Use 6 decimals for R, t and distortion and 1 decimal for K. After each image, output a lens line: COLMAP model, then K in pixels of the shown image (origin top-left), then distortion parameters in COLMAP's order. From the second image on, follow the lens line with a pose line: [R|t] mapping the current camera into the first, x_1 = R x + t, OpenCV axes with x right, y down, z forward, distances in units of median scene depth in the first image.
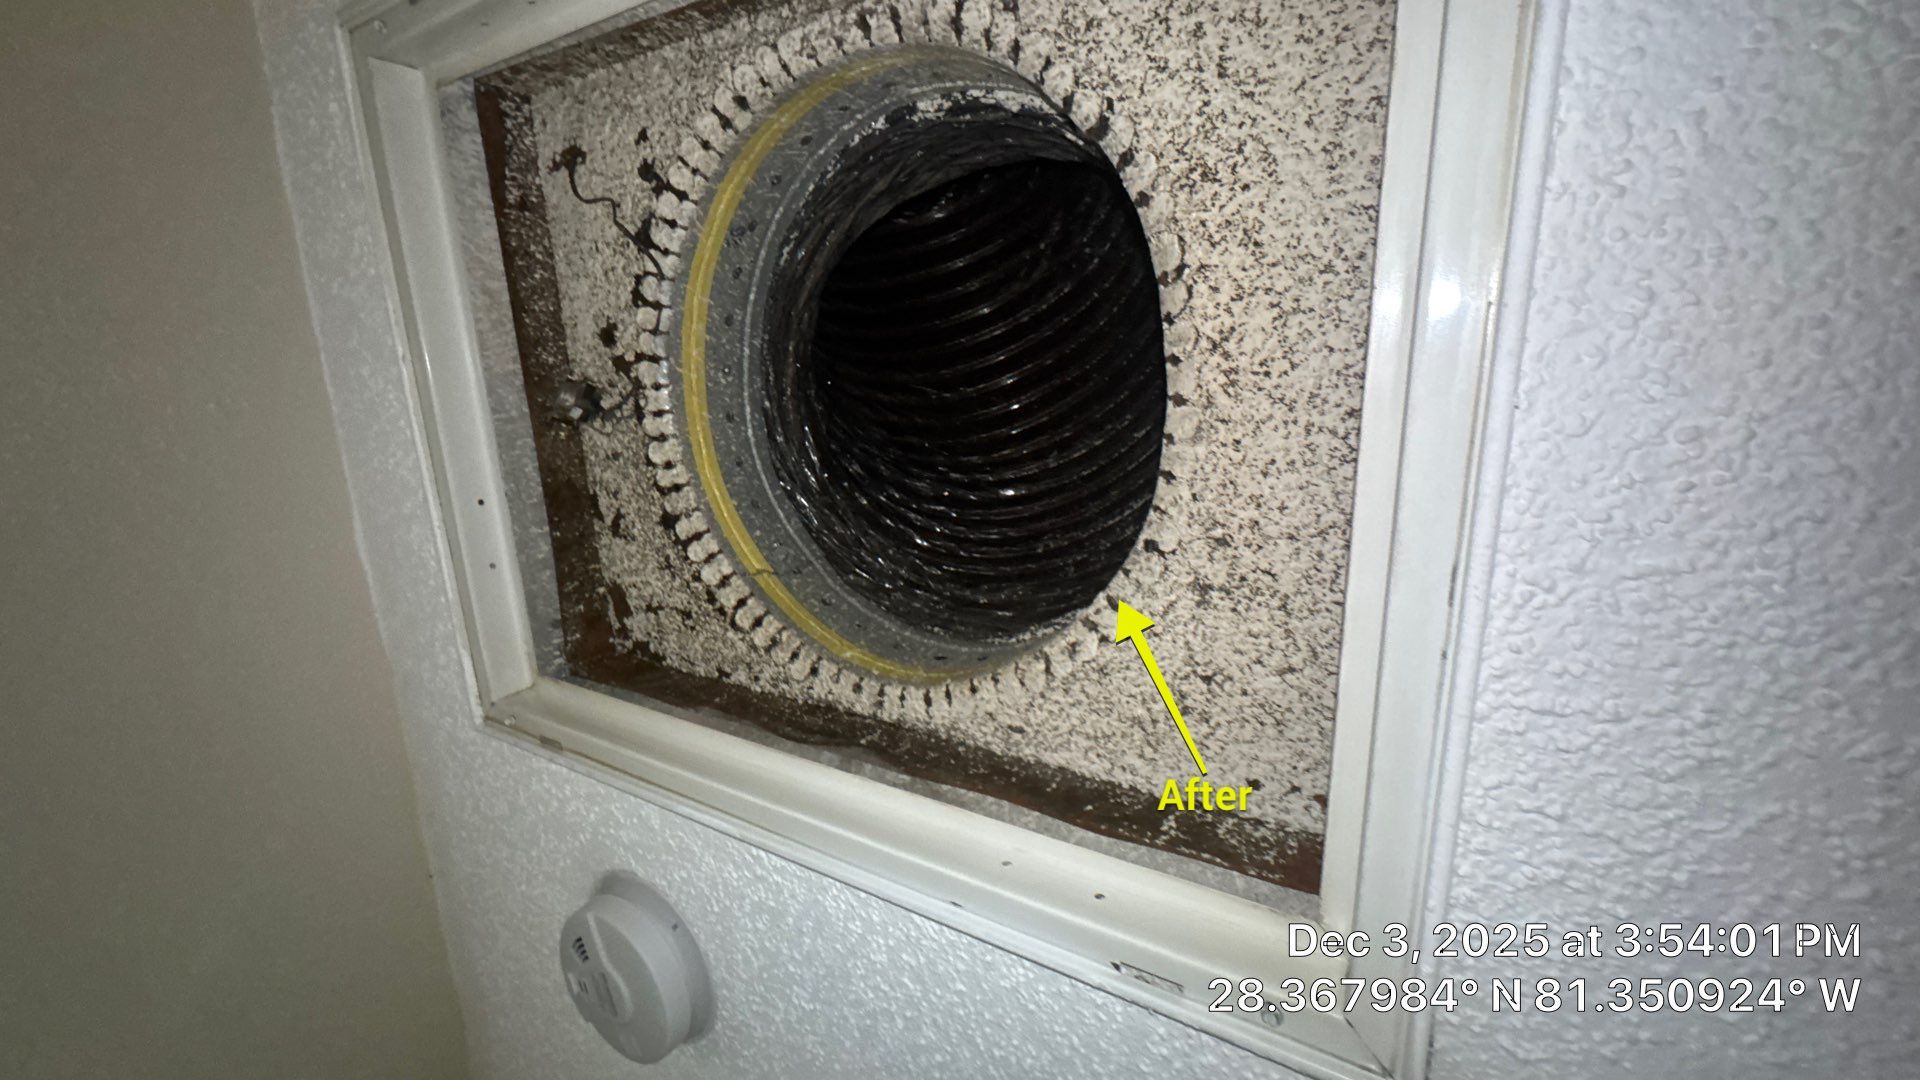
lens RADIAL K [[776.7, 0, 960.0], [0, 776.7, 540.0], [0, 0, 1]] dist [-0.002358, 0.000170]
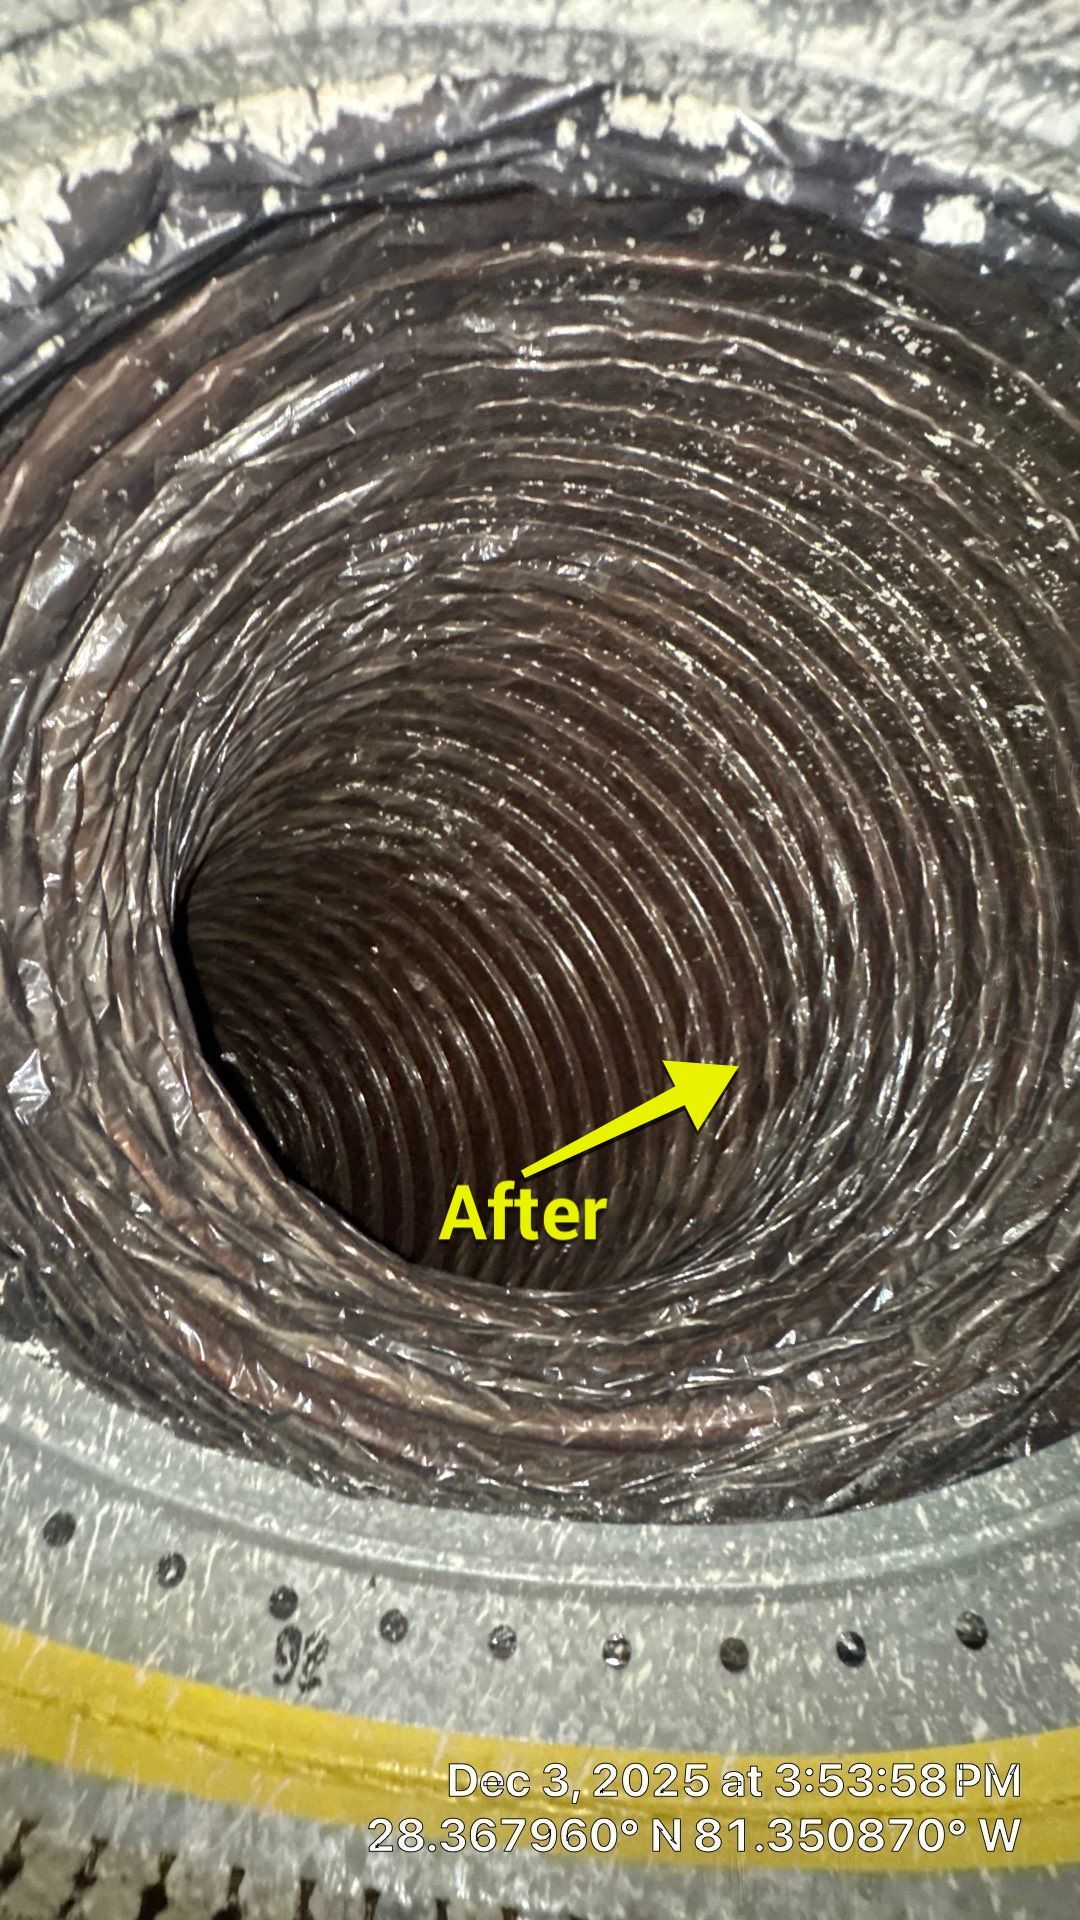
lens RADIAL K [[770.9, 0, 540.0], [0, 770.9, 960.0], [0, 0, 1]] dist [0.008033, 0.000125]
pose [[-0.156678, -0.987477, -0.018464, 0.118534], [0.882874, -0.131653, -0.450779, -0.031174], [0.442703, -0.086928, 0.892445, 0.977535]]
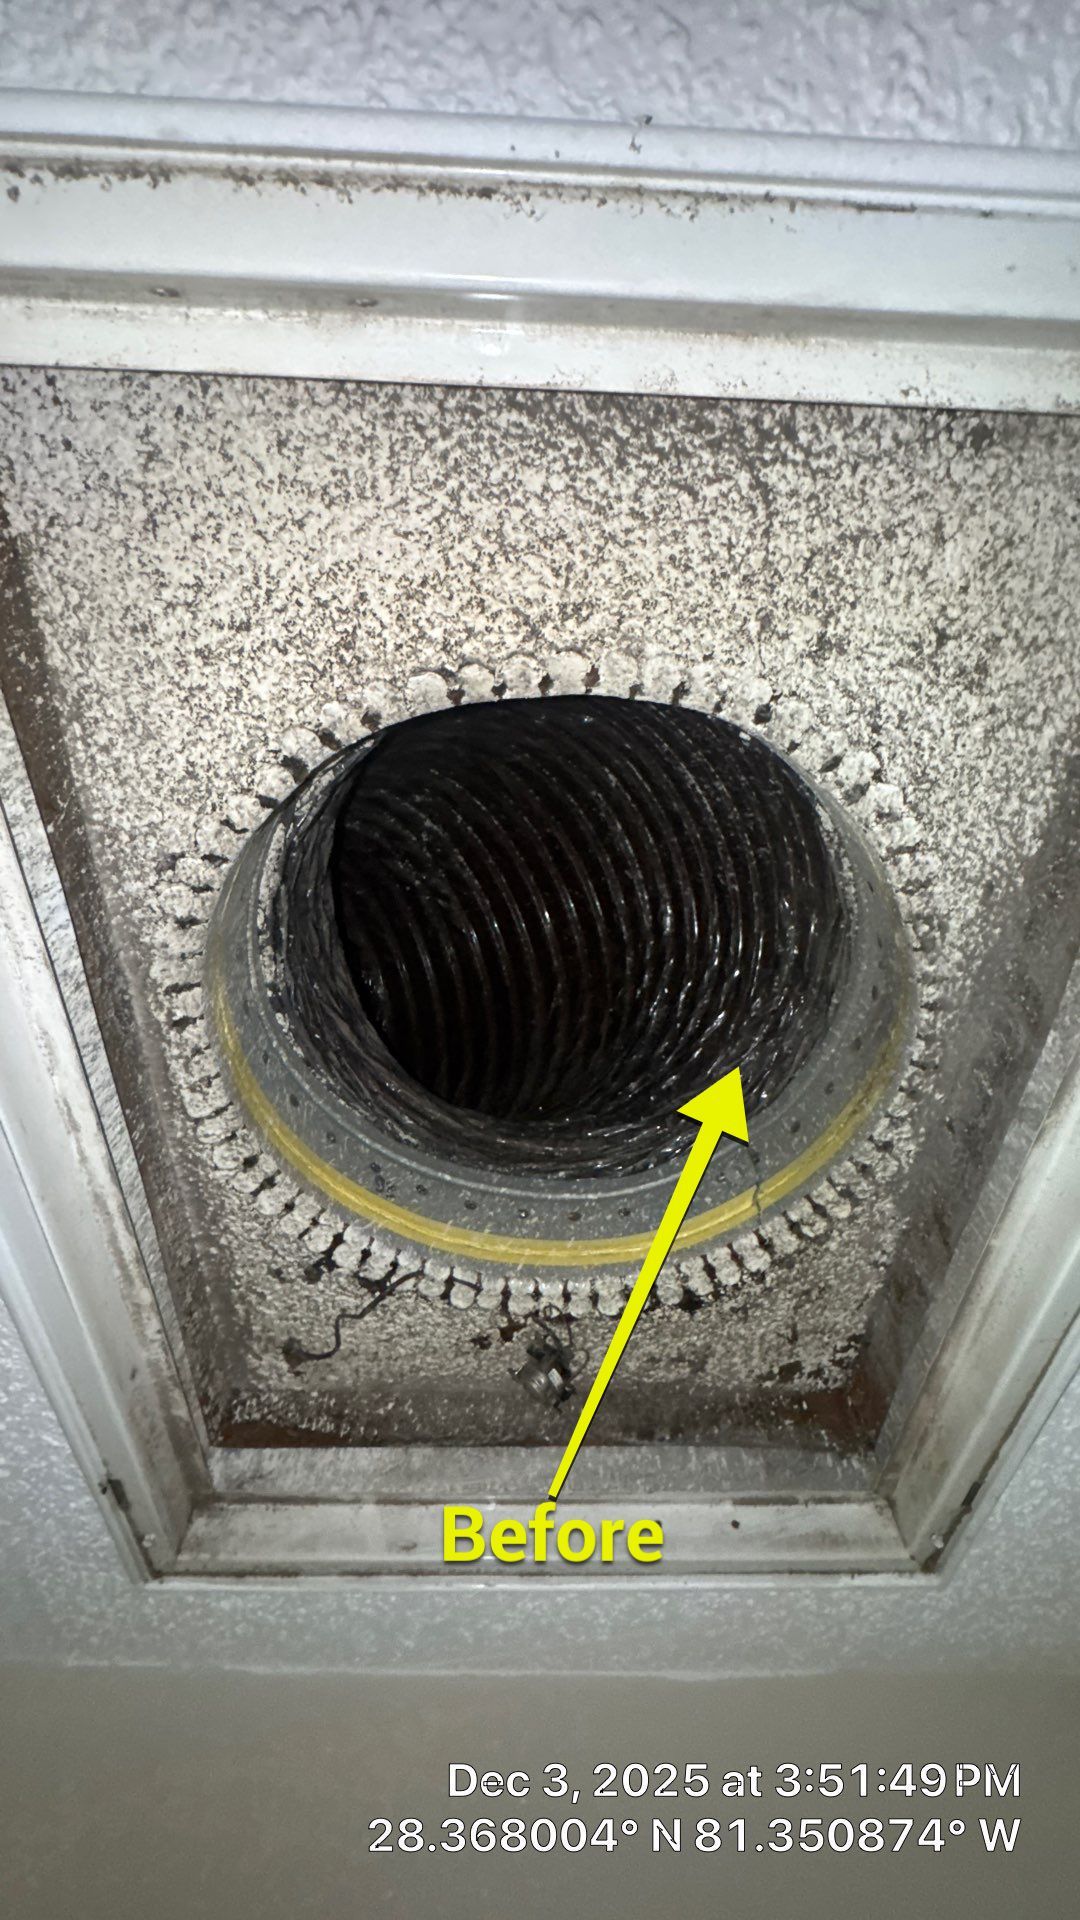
lens RADIAL K [[772.7, 0, 537.4], [0, 772.7, 957.1], [0, 0, 1]] dist [-0.002074, 0.000304]
pose [[0.057231, -0.997333, 0.045301, -0.062558], [0.977261, 0.046684, -0.206836, -0.044765], [0.204170, 0.056108, 0.977326, 0.160285]]
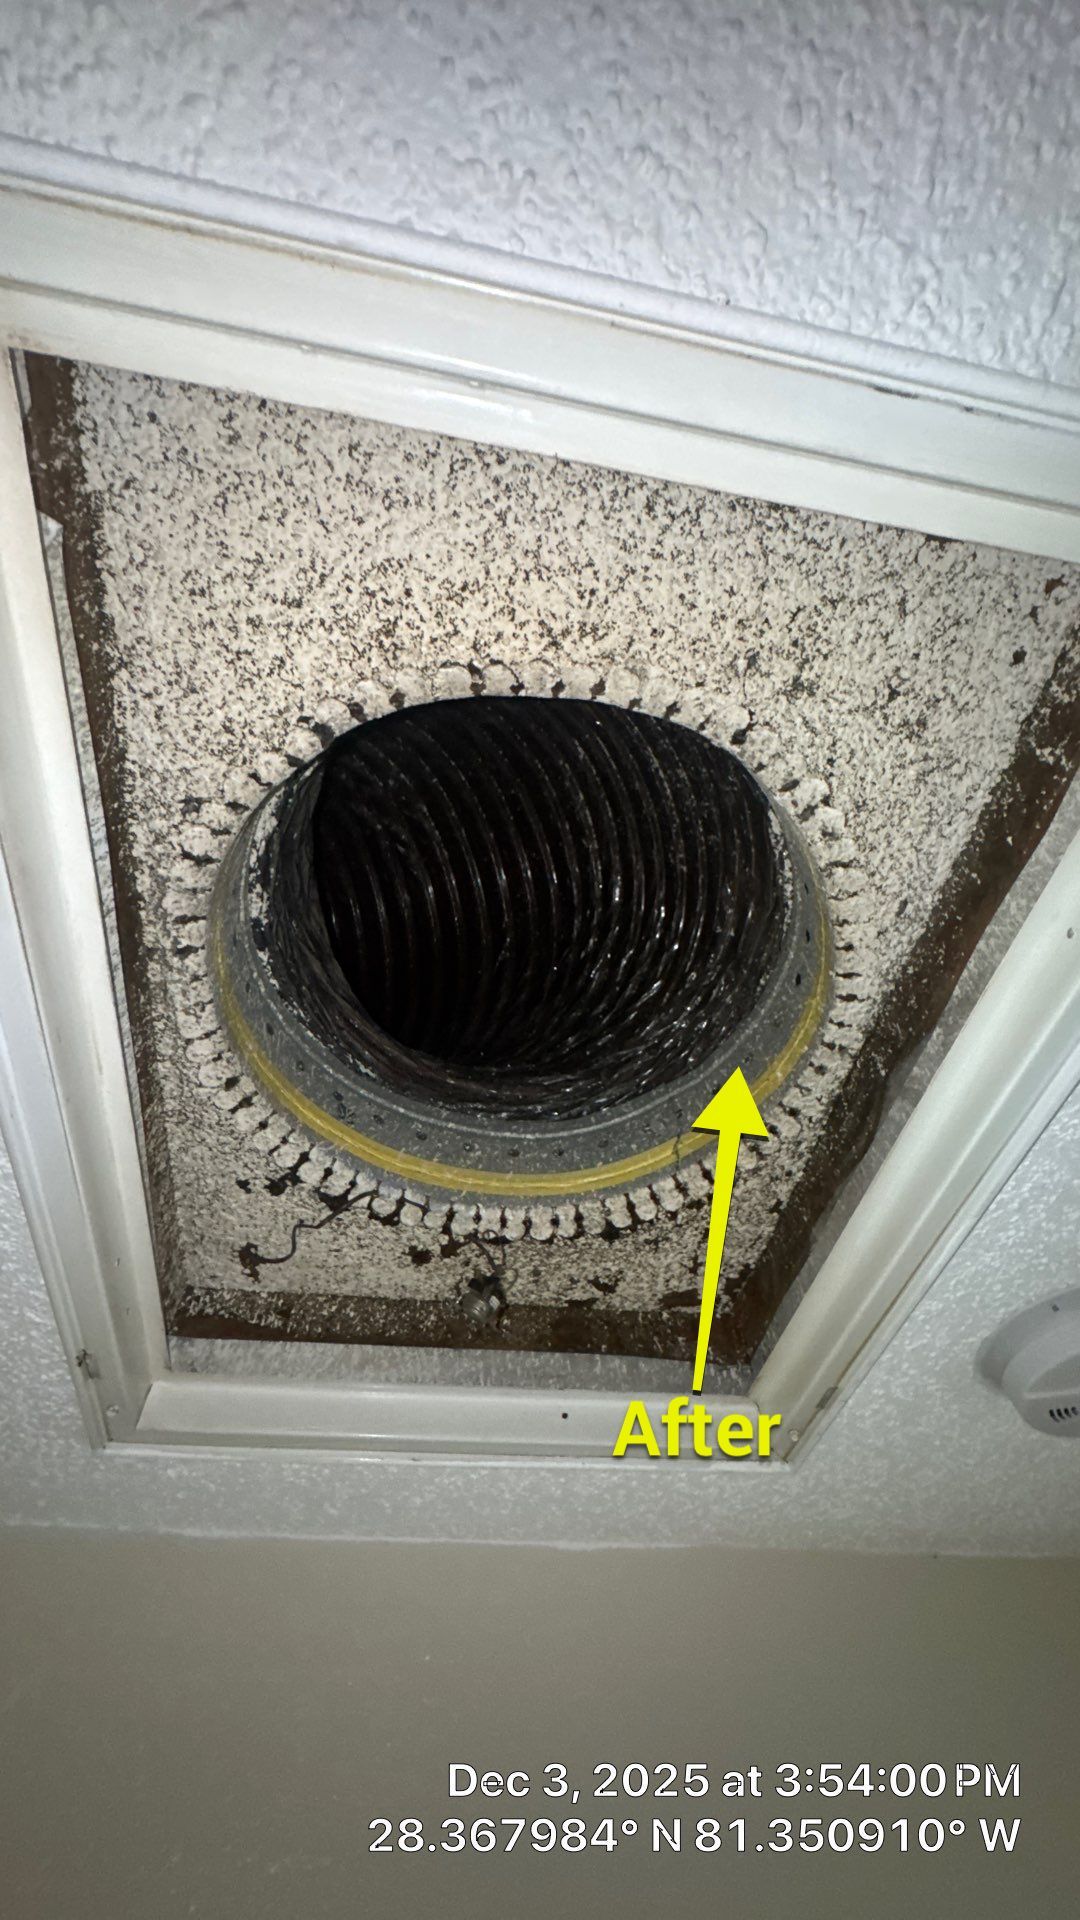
lens RADIAL K [[773.1, 0, 537.3], [0, 773.1, 956.5], [0, 0, 1]] dist [-0.002585, 0.000498]
pose [[0.152429, -0.988263, -0.010053, -0.050080], [0.982490, 0.152626, -0.106861, -0.093595], [0.107141, 0.006412, 0.994223, 0.024962]]
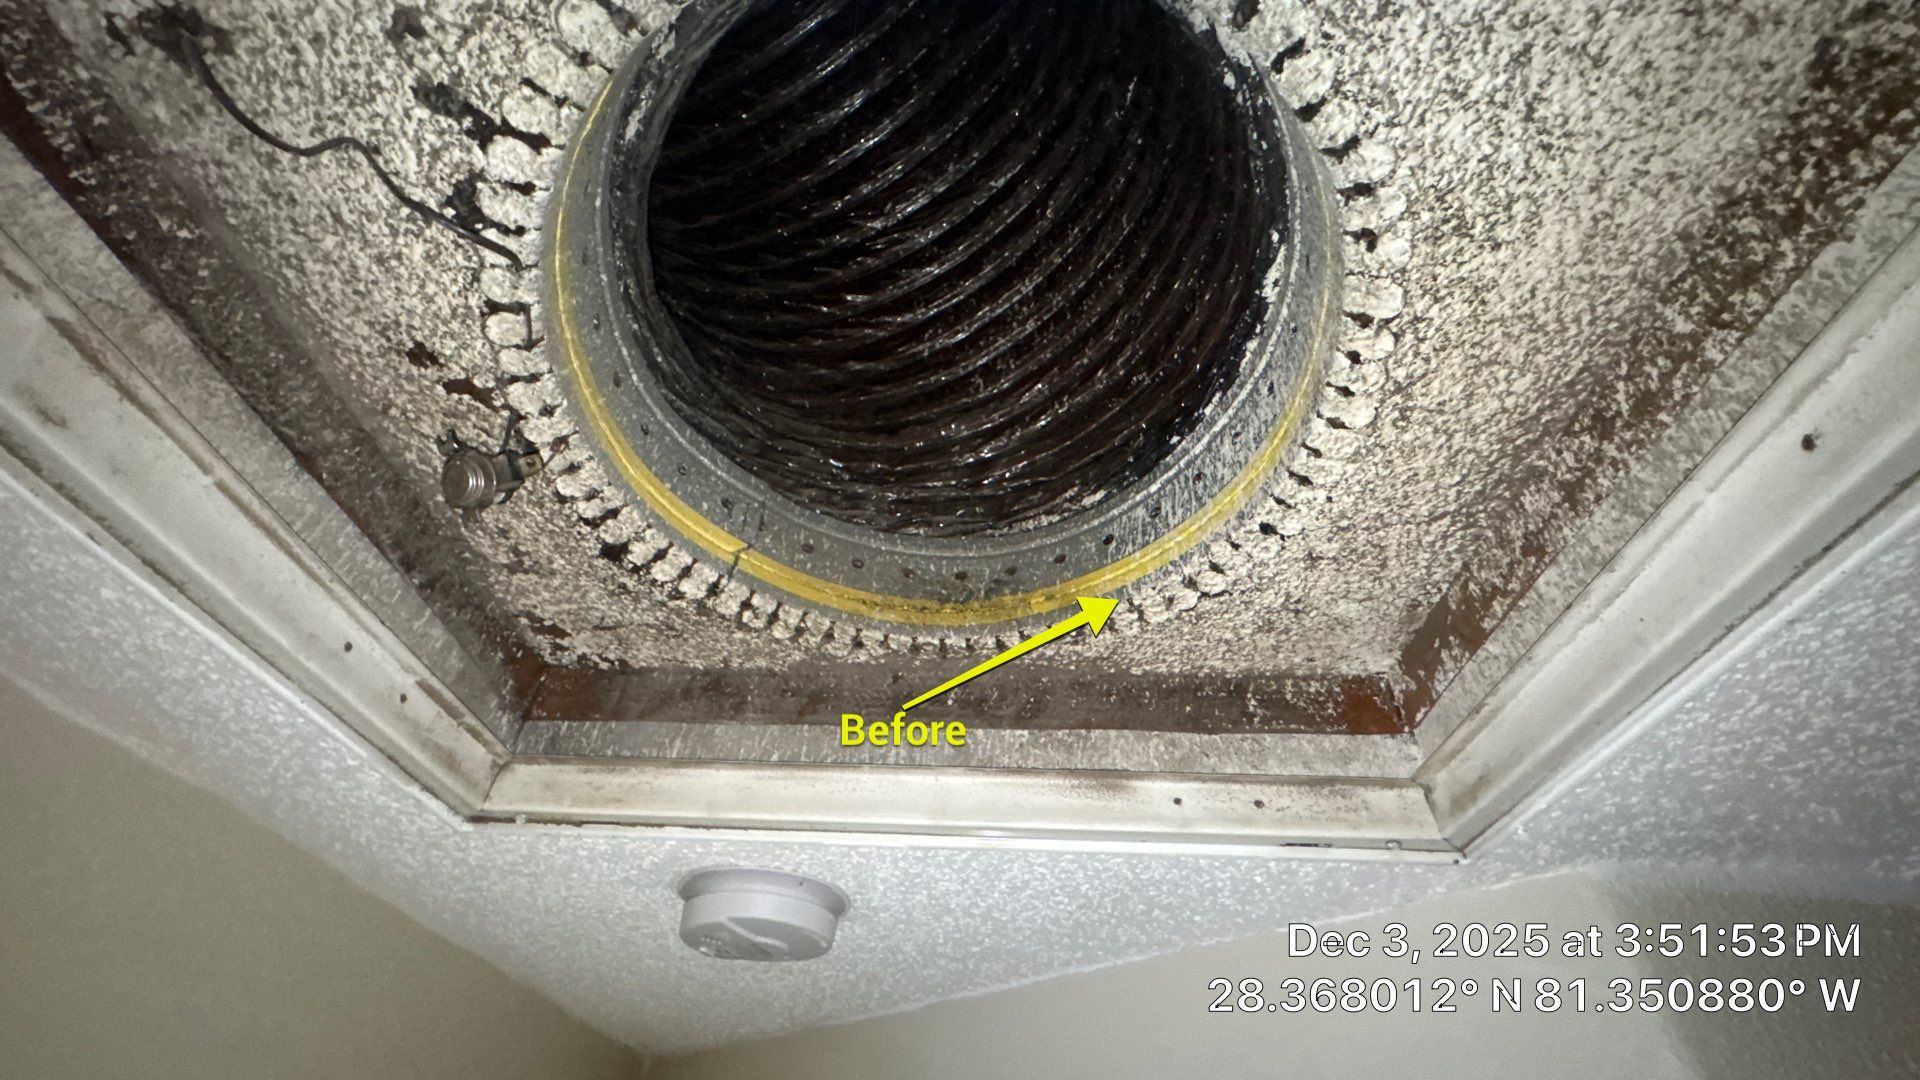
lens RADIAL K [[773.1, 0, 960.0], [0, 773.1, 540.0], [0, 0, 1]] dist [-0.002585, 0.000498]
pose [[0.873692, -0.349952, 0.337929, -0.481470], [0.108856, 0.817661, 0.565315, -0.620043], [-0.474145, -0.457125, 0.752478, 0.396900]]
